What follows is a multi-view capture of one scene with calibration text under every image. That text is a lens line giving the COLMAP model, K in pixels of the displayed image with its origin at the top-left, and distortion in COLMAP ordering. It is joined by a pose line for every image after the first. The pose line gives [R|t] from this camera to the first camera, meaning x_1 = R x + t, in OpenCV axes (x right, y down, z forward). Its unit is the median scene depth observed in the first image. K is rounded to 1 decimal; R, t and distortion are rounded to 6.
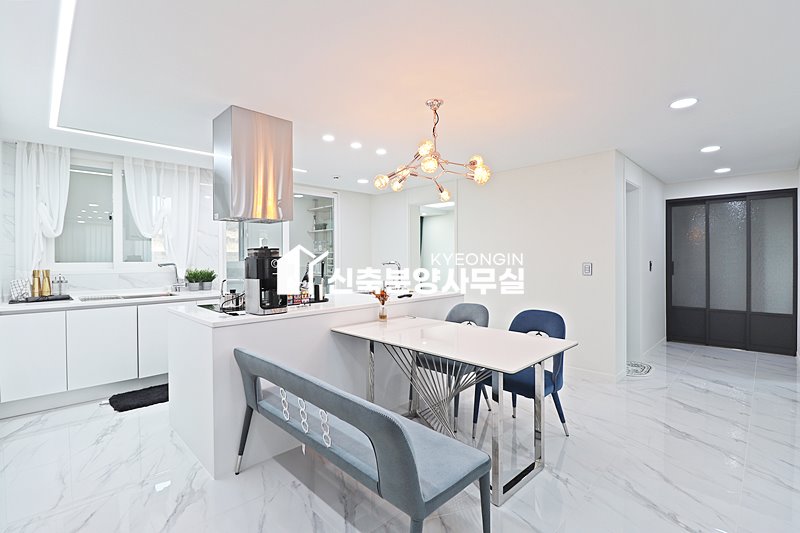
lens RADIAL K [[372.5, 0, 400.0], [0, 372.5, 259.5], [0, 0, 1]] dist [-0.001249, -0.000218]
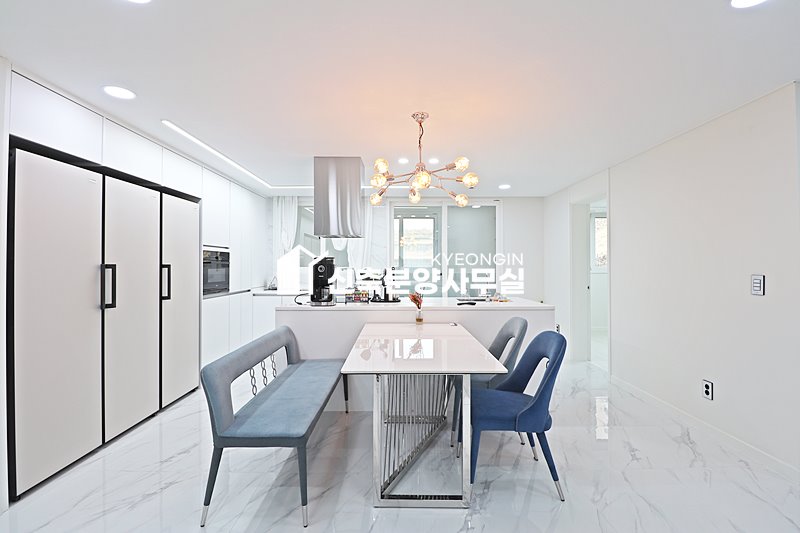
lens RADIAL K [[372.5, 0, 400.0], [0, 372.5, 259.5], [0, 0, 1]] dist [-0.001249, -0.000218]
pose [[0.711486, -0.005513, -0.702678, 0.668038], [-0.006674, 0.999871, -0.014603, -0.003921], [0.702668, 0.015080, 0.711358, 0.196125]]
